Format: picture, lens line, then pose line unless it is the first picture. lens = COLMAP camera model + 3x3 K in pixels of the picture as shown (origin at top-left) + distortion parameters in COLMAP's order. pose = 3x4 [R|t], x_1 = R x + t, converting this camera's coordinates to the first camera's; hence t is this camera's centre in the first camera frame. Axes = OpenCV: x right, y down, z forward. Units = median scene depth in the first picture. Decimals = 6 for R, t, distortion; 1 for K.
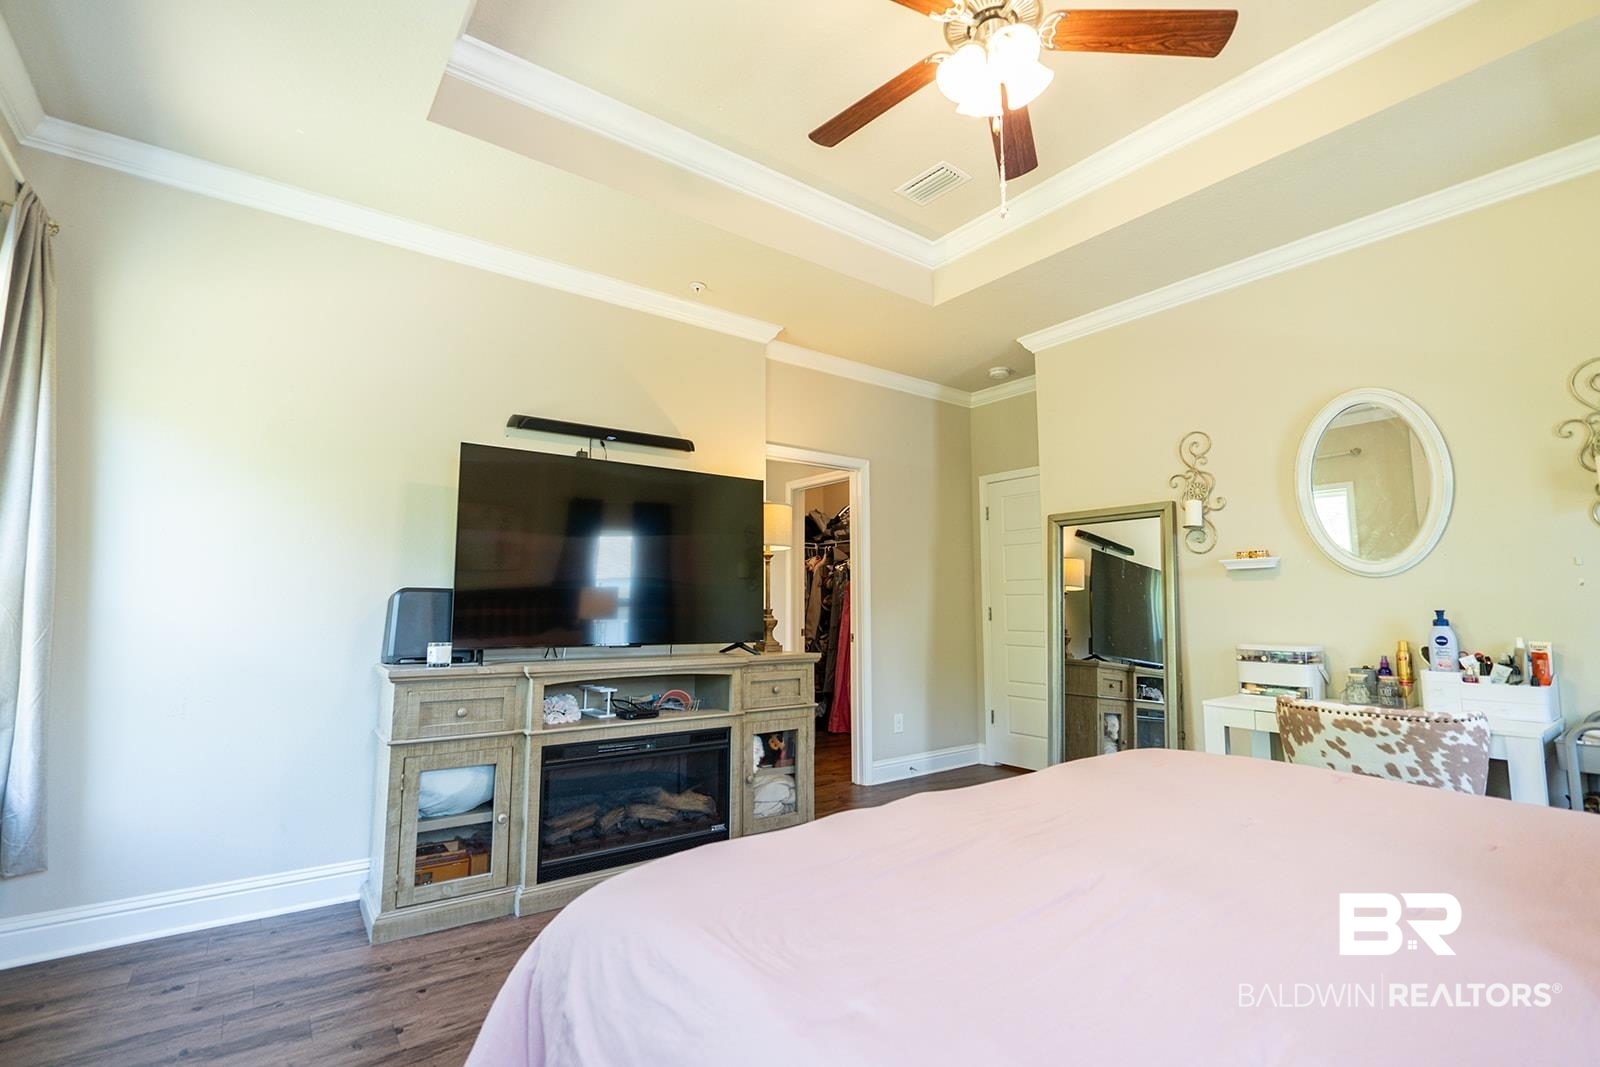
lens RADIAL K [[725.7, 0, 804.9], [0, 725.7, 535.7], [0, 0, 1]] dist [-0.014830, 0.002298]
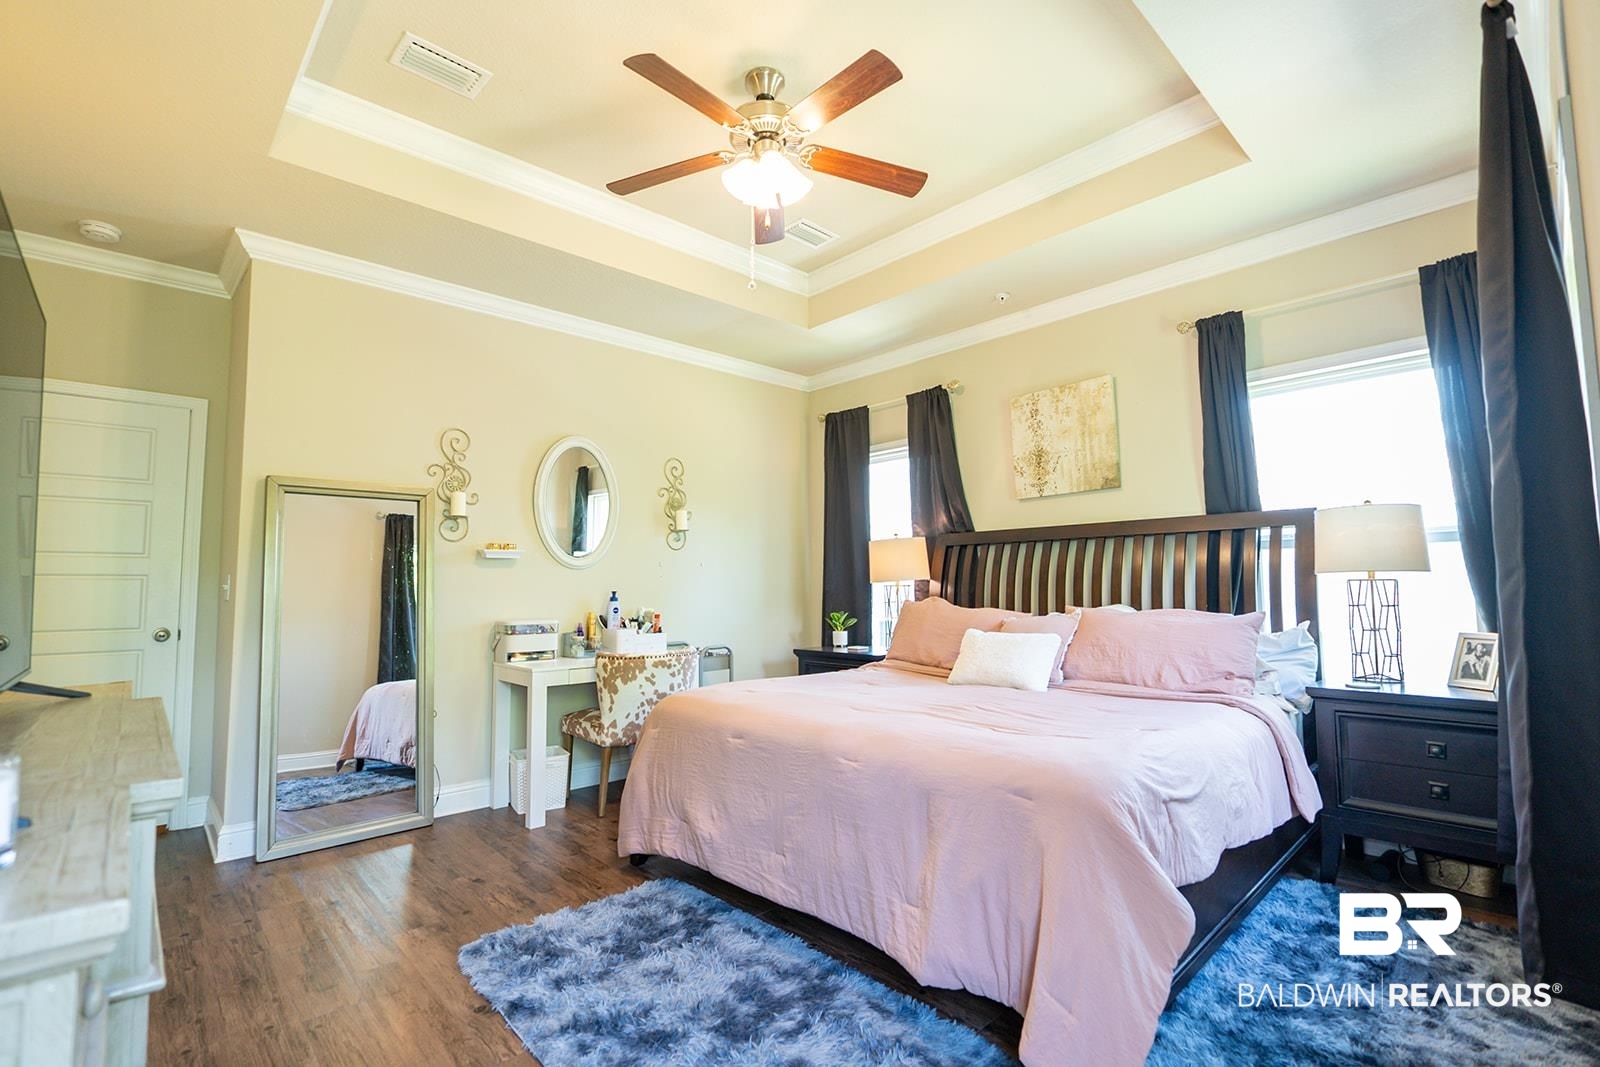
lens RADIAL K [[725.7, 0, 801.2], [0, 725.7, 533.8], [0, 0, 1]] dist [-0.014830, 0.002298]
pose [[-0.115625, 0.069470, 0.990861, -0.506322], [-0.089527, 0.992762, -0.080050, 0.045588], [-0.989250, -0.097965, -0.108569, 0.515851]]
